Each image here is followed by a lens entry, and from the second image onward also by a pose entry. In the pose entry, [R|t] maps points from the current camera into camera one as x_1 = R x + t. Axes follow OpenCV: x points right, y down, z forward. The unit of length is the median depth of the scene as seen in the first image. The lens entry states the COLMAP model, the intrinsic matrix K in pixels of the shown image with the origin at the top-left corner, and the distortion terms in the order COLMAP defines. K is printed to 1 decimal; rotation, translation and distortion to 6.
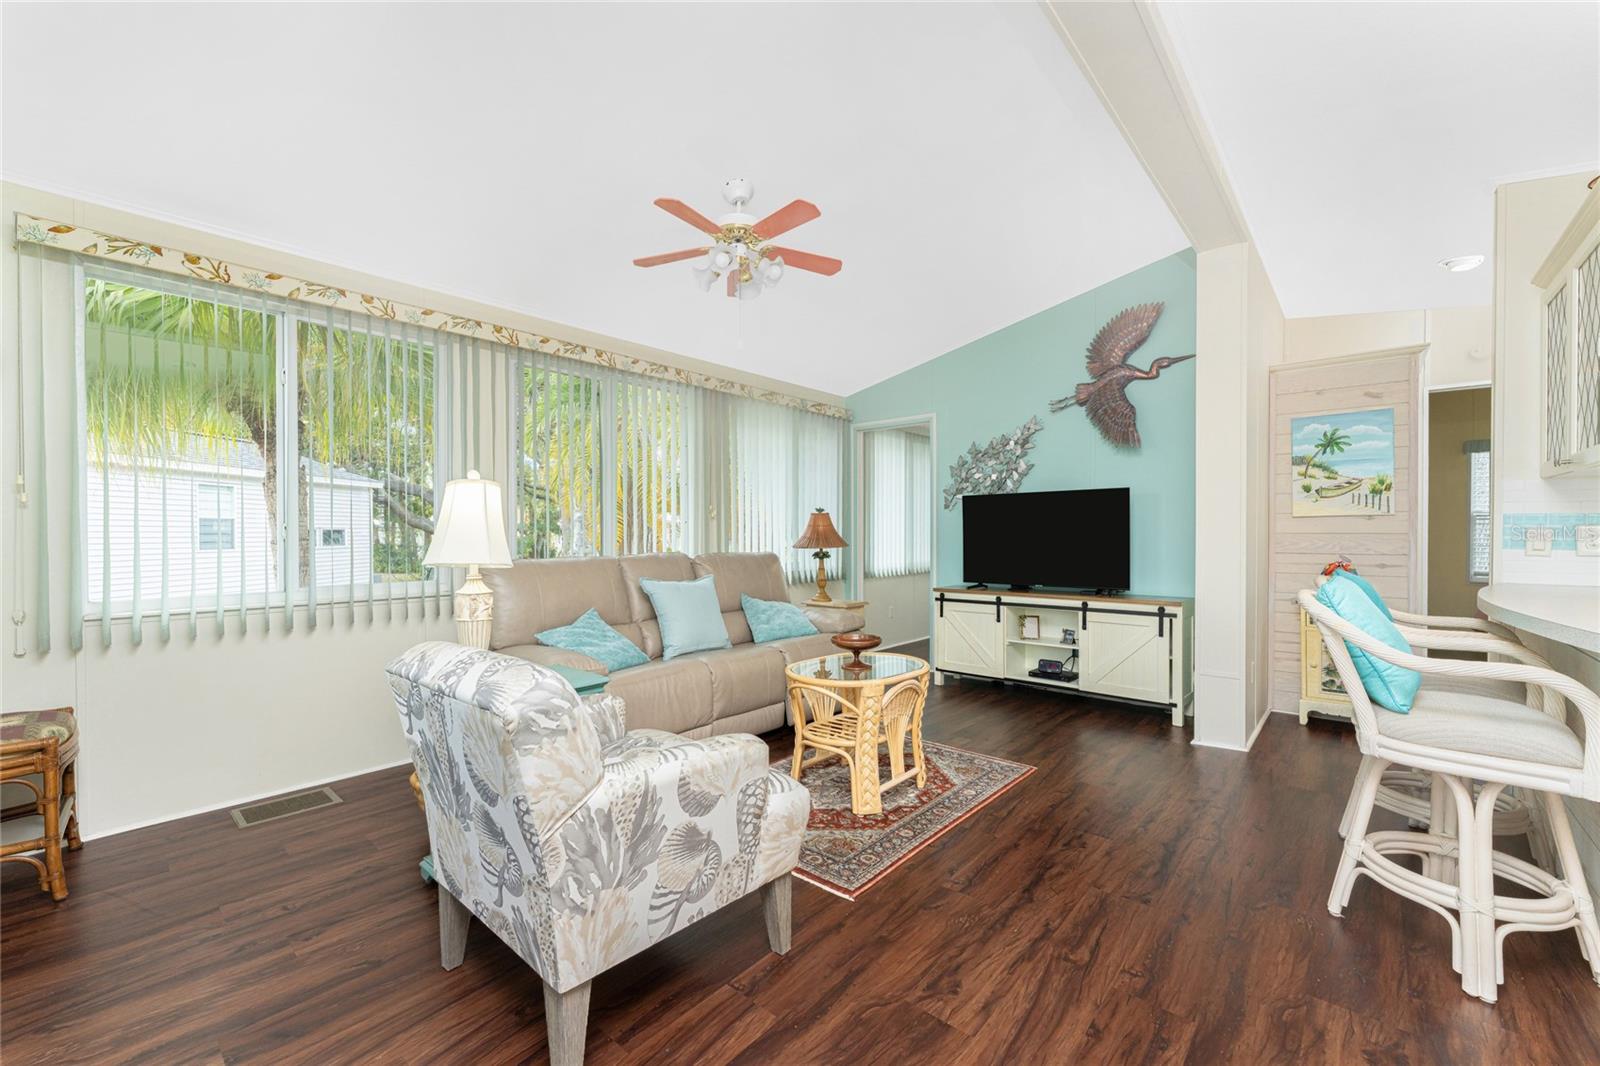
lens RADIAL K [[649.5, 0, 761.7], [0, 649.5, 537.7], [0, 0, 1]] dist [0.001021, -0.000370]
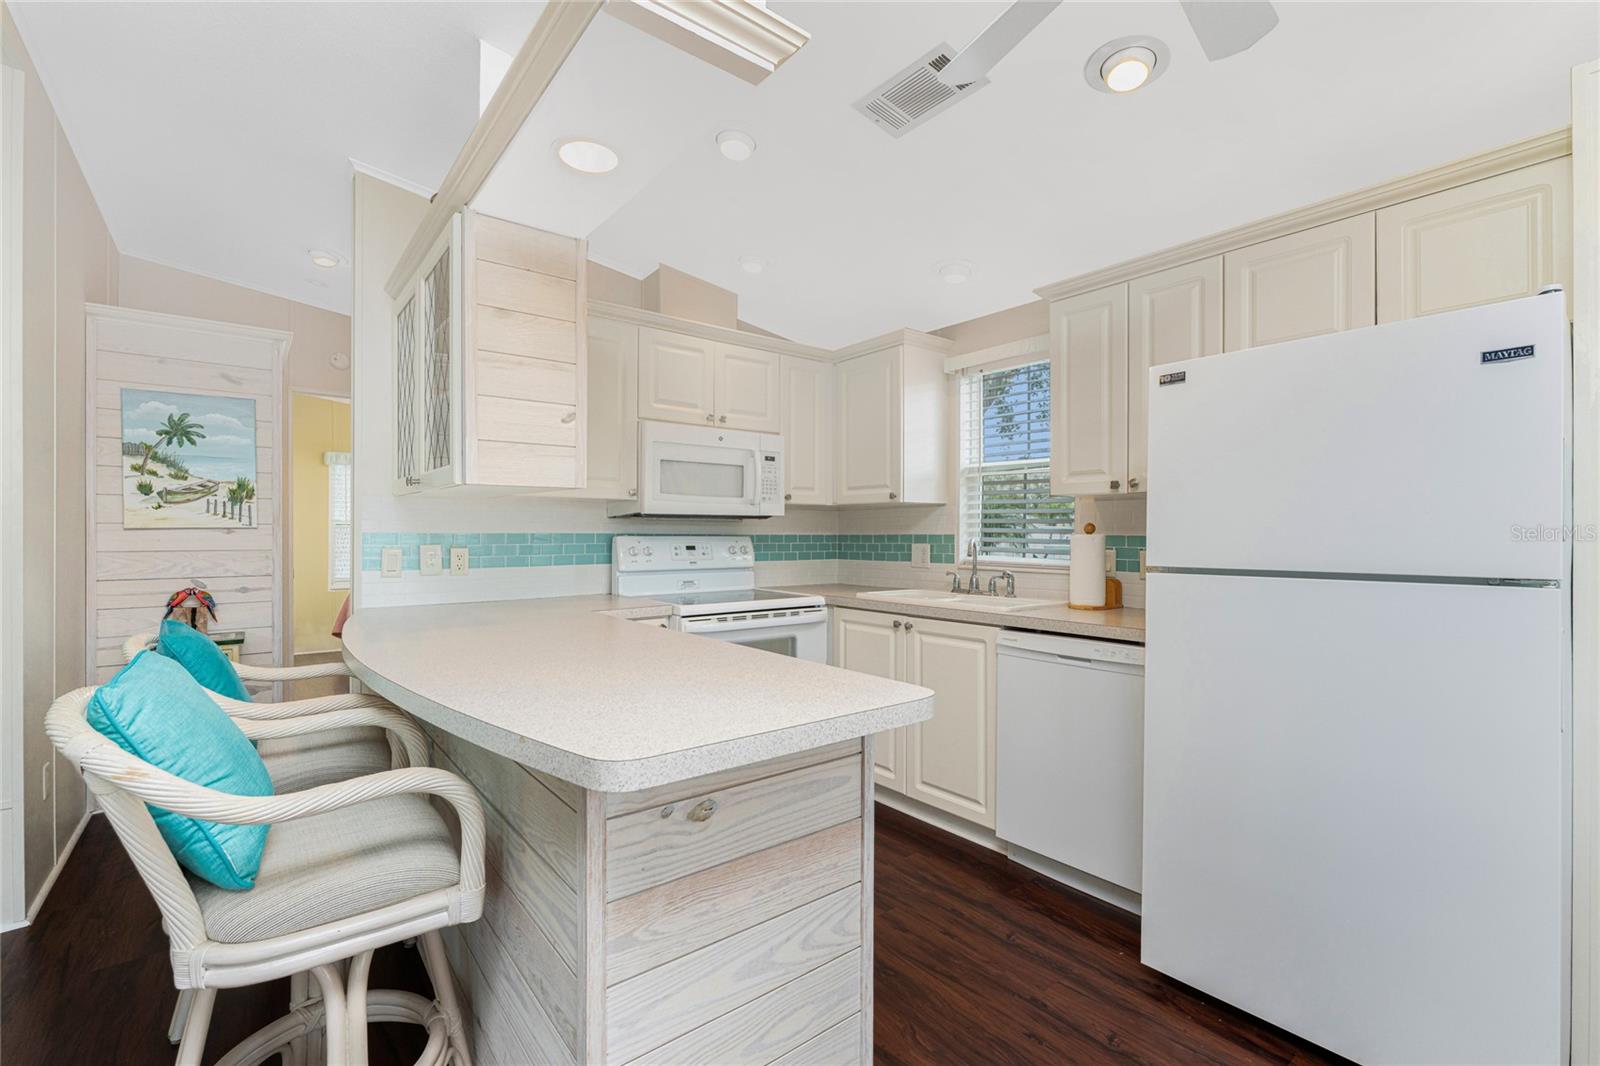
lens RADIAL K [[694.8, 0, 789.6], [0, 694.8, 524.9], [0, 0, 1]] dist [0.001399, 0.000032]
pose [[0.154318, 0.011471, 0.987955, 0.241952], [0.007040, 0.999894, -0.012709, -0.027732], [-0.987996, 0.008917, 0.154221, 0.228973]]
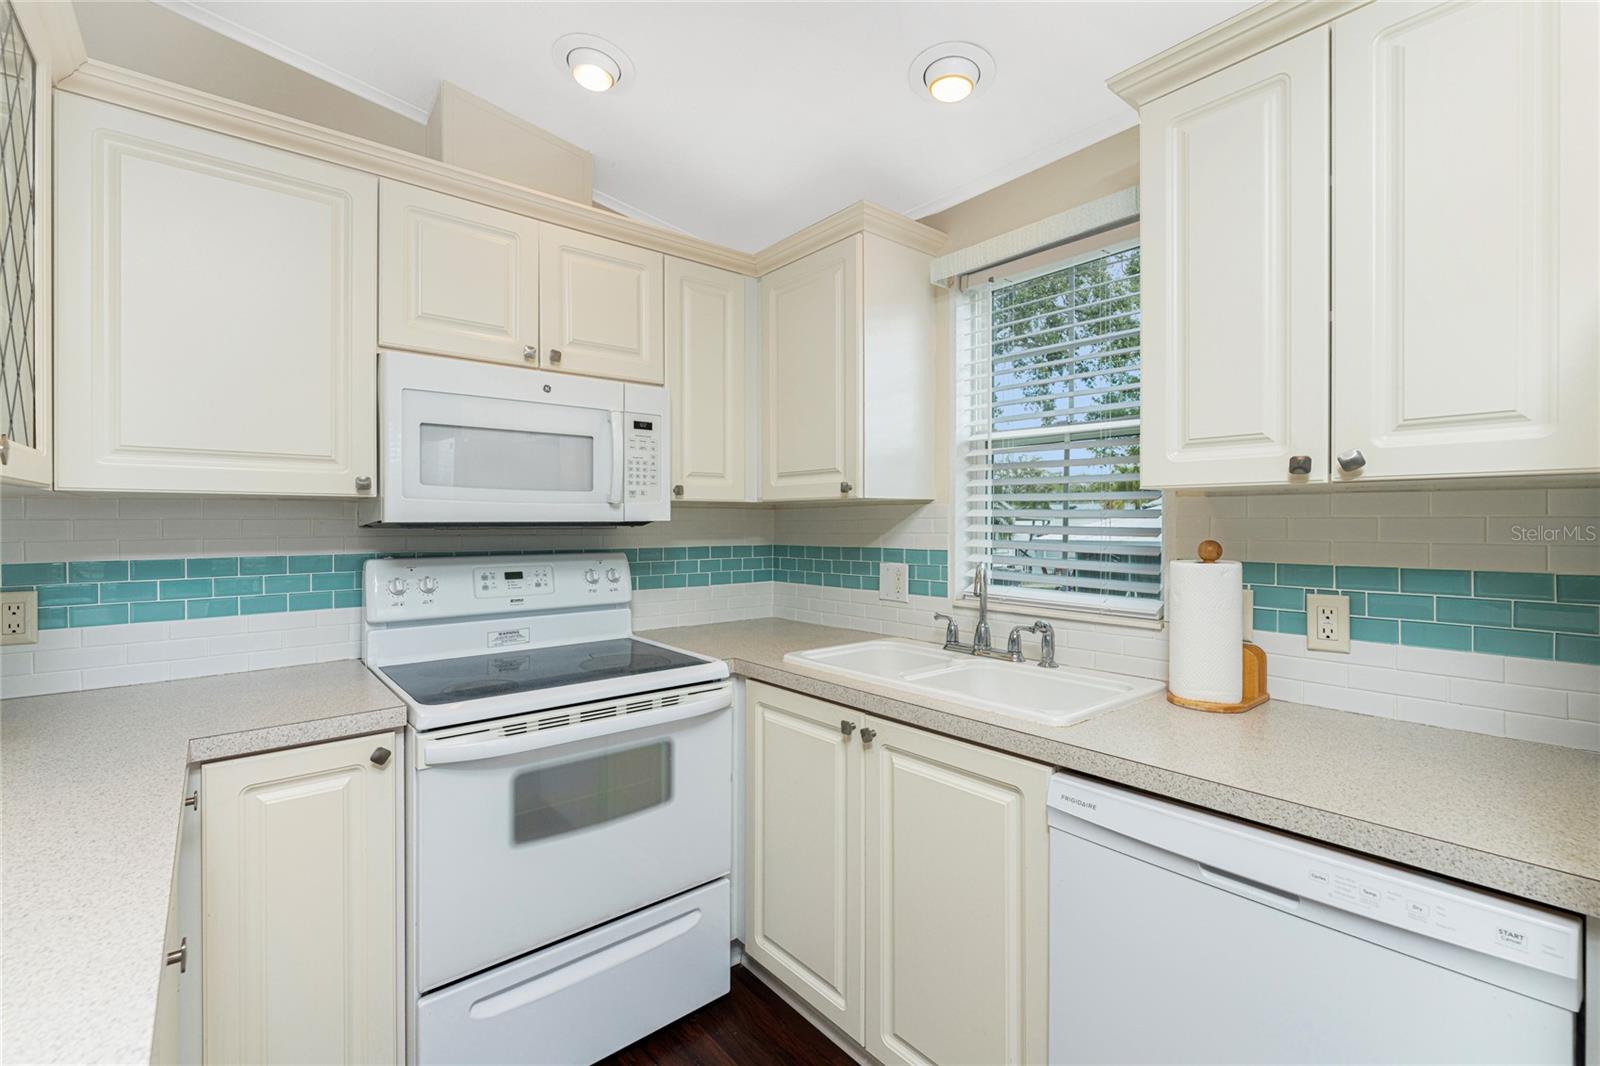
lens RADIAL K [[694.8, 0, 789.6], [0, 694.8, 524.9], [0, 0, 1]] dist [0.001399, 0.000032]
pose [[0.125453, -0.005202, 0.992086, 0.685956], [0.010325, 0.999939, 0.003938, -0.054663], [-0.992046, 0.009749, 0.125499, 0.208322]]
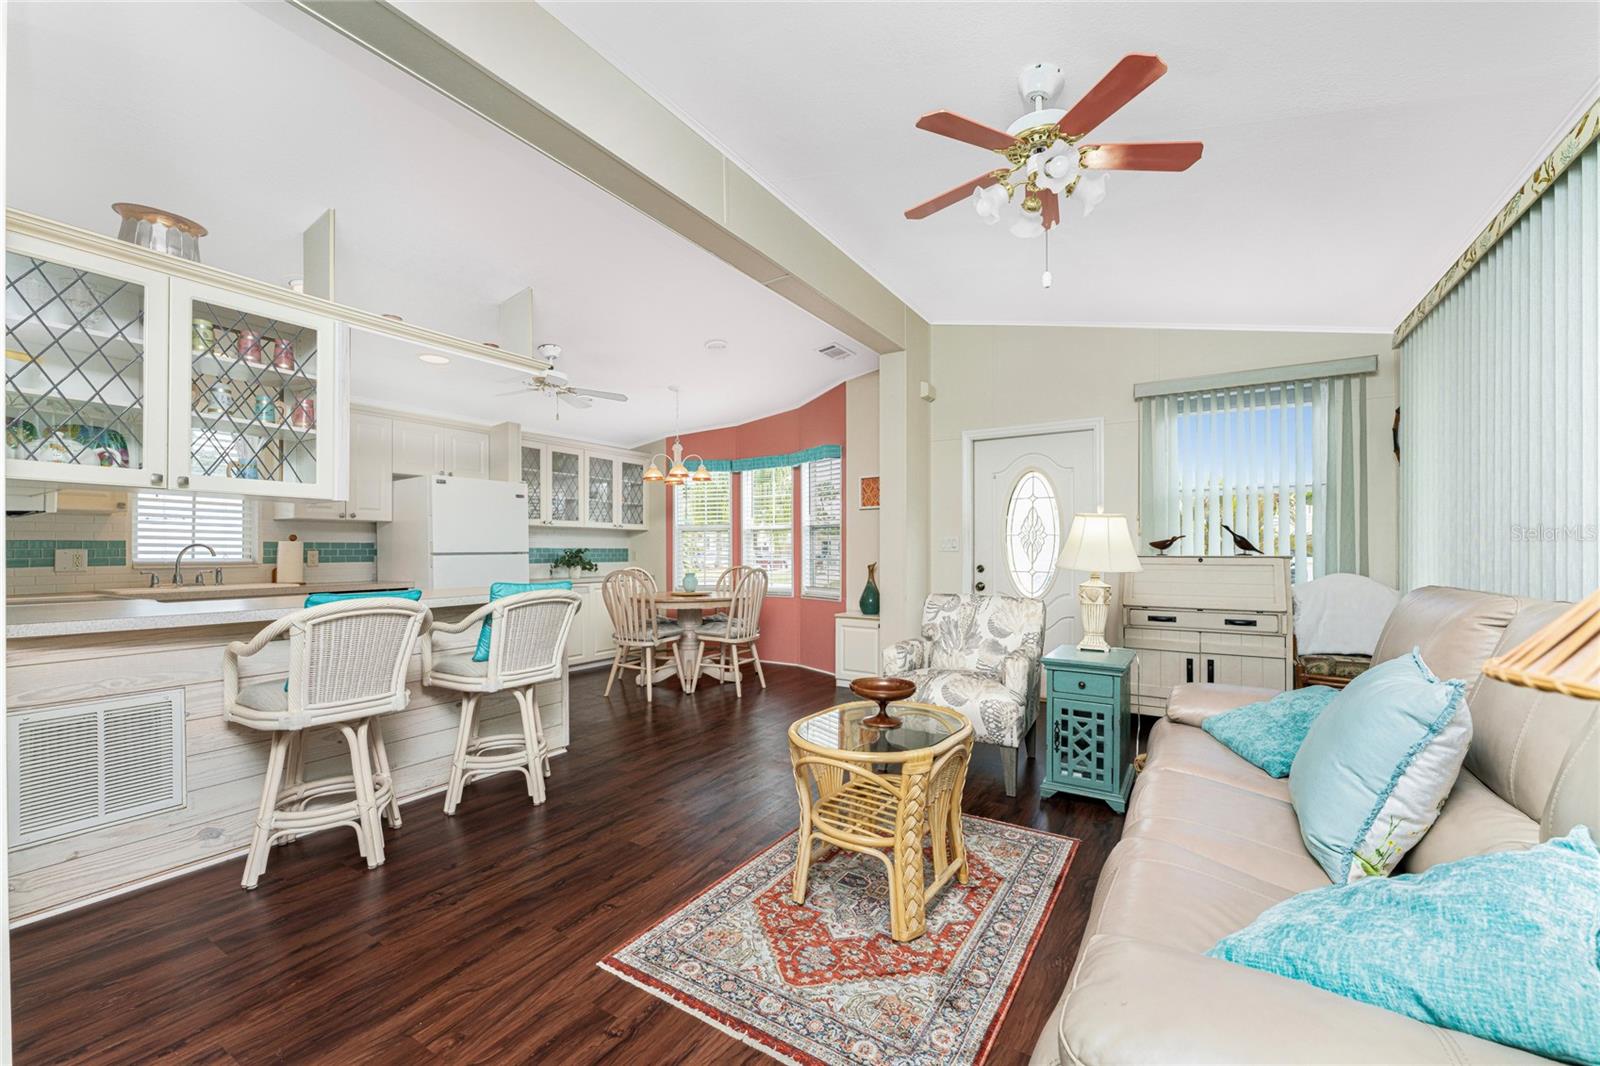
lens RADIAL K [[644.7, 0, 783.9], [0, 644.7, 550.7], [0, 0, 1]] dist [0.000803, 0.000109]
pose [[-0.985200, 0.004980, -0.171339, 0.358972], [0.003911, 0.999971, 0.006572, -0.008221], [0.171366, 0.005805, -0.985190, 1.591550]]
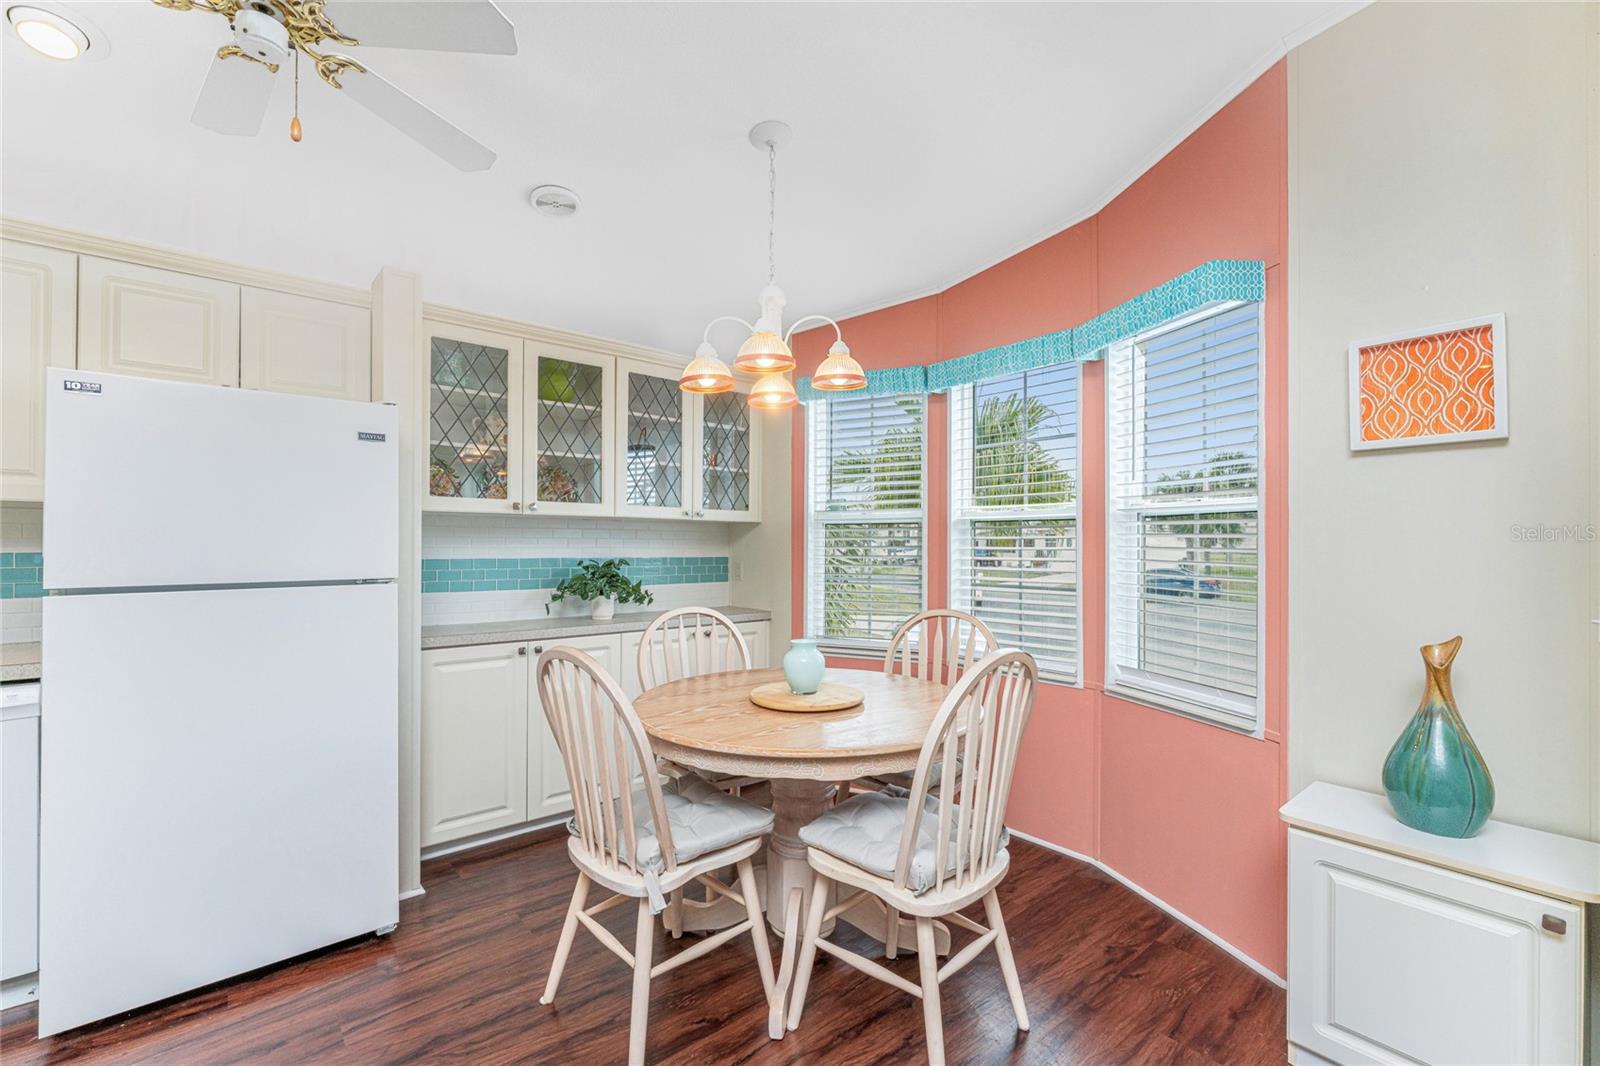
lens RADIAL K [[680.3, 0, 793.4], [0, 680.3, 537.2], [0, 0, 1]] dist [-0.001618, -0.000606]
pose [[-0.993912, 0.002241, 0.110156, 0.247043], [0.001896, 0.999993, -0.003237, -0.035721], [-0.110163, -0.003009, -0.993909, 0.484855]]
